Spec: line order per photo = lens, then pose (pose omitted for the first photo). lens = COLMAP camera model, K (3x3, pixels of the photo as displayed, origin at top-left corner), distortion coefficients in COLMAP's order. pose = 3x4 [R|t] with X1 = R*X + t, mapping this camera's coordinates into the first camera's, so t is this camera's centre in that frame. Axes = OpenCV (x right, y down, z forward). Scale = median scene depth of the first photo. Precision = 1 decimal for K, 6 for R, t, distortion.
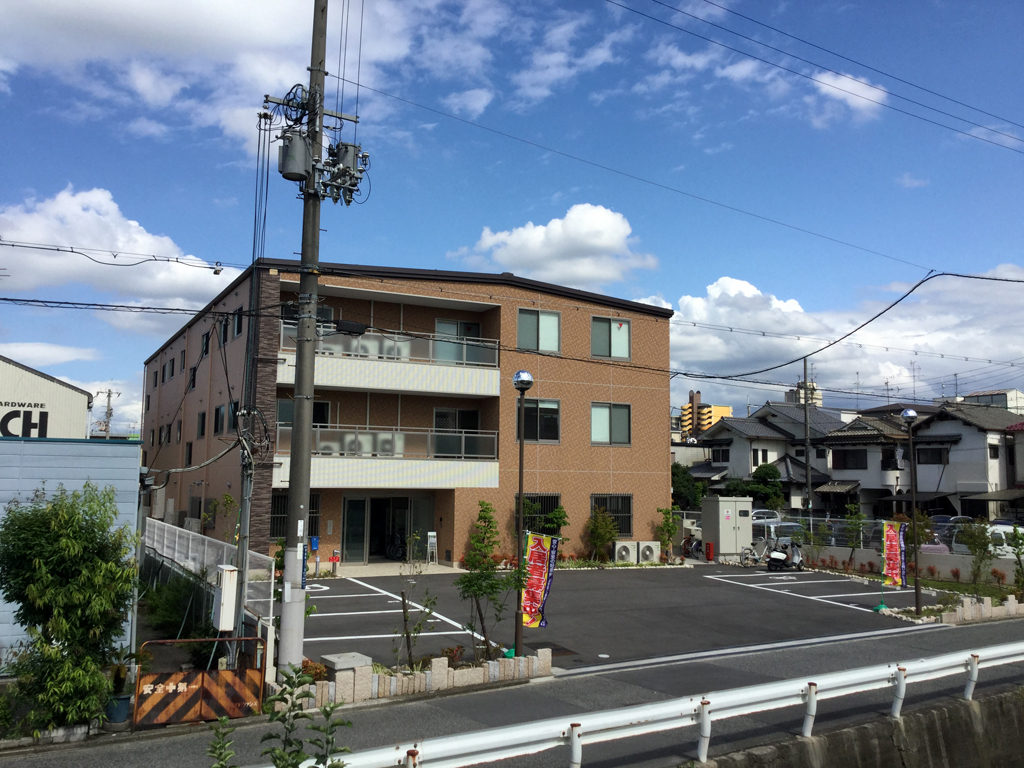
lens RADIAL K [[915.0, 0, 509.1], [0, 915.0, 376.8], [0, 0, 1]] dist [0.032157, -0.068580]
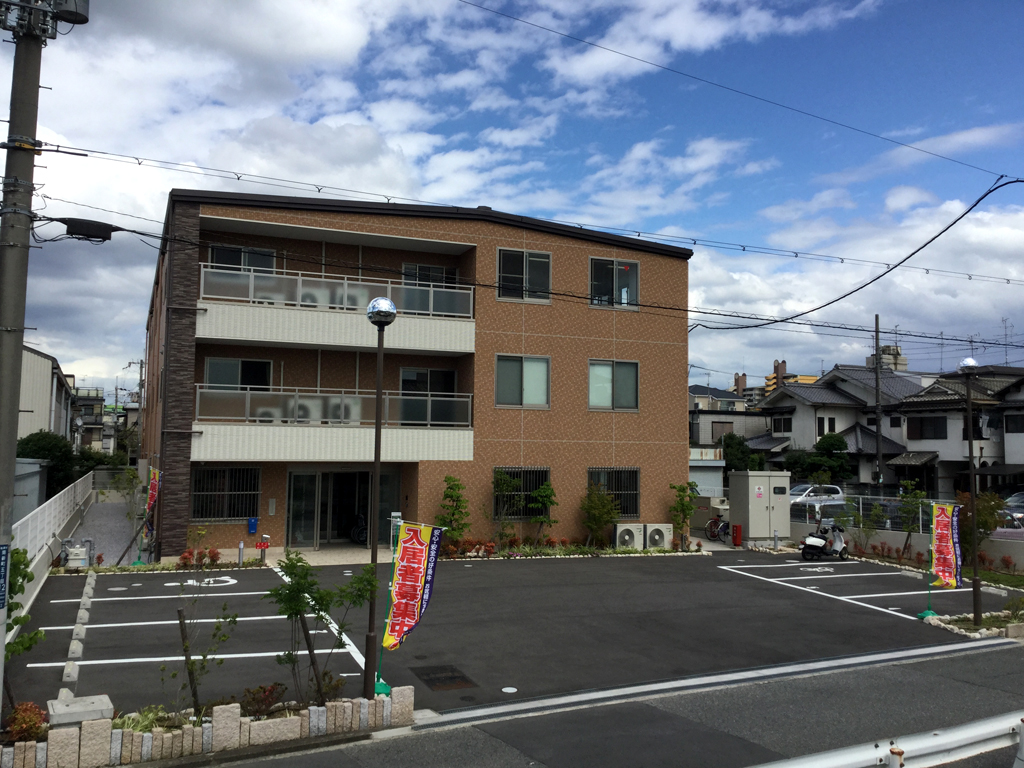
lens RADIAL K [[915.0, 0, 514.0], [0, 915.0, 377.3], [0, 0, 1]] dist [0.032157, -0.068580]
pose [[0.996232, -0.009242, -0.086231, 0.097656], [0.011806, 0.999502, 0.029266, 0.019558], [0.085917, -0.030173, 0.995845, 0.159577]]
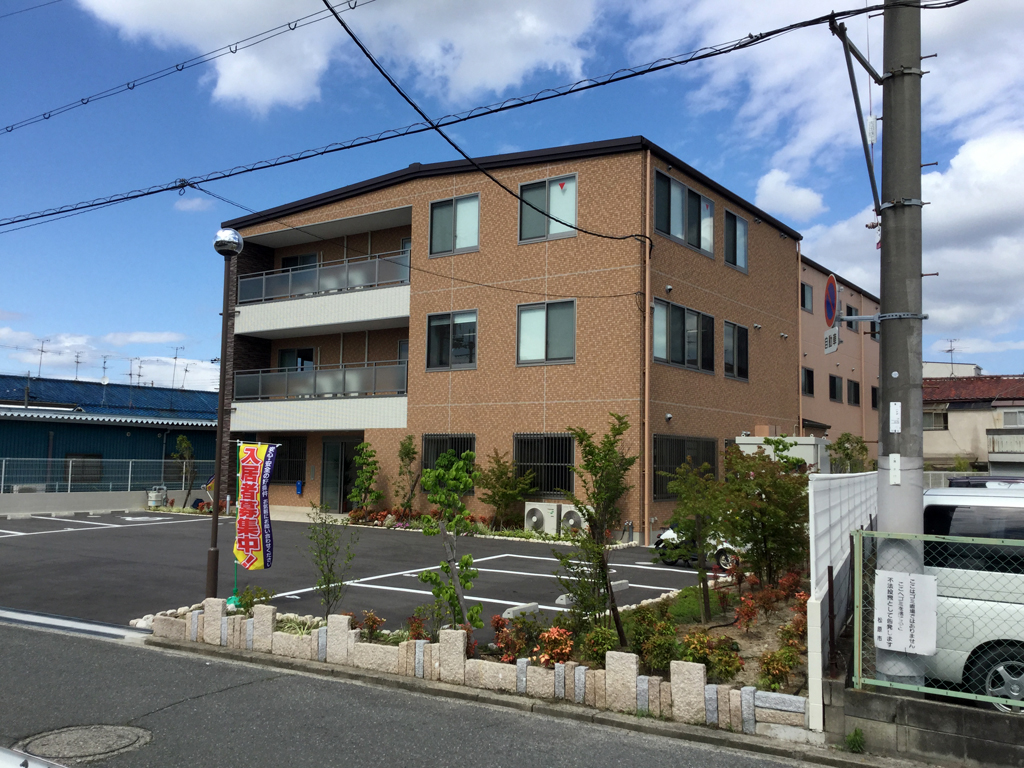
lens RADIAL K [[915.0, 0, 513.0], [0, 915.0, 386.7], [0, 0, 1]] dist [0.032157, -0.068580]
pose [[0.453313, -0.080252, -0.887731, 0.744588], [0.087475, 0.995136, -0.045293, 0.127303], [0.887049, -0.057123, 0.458129, 0.696450]]
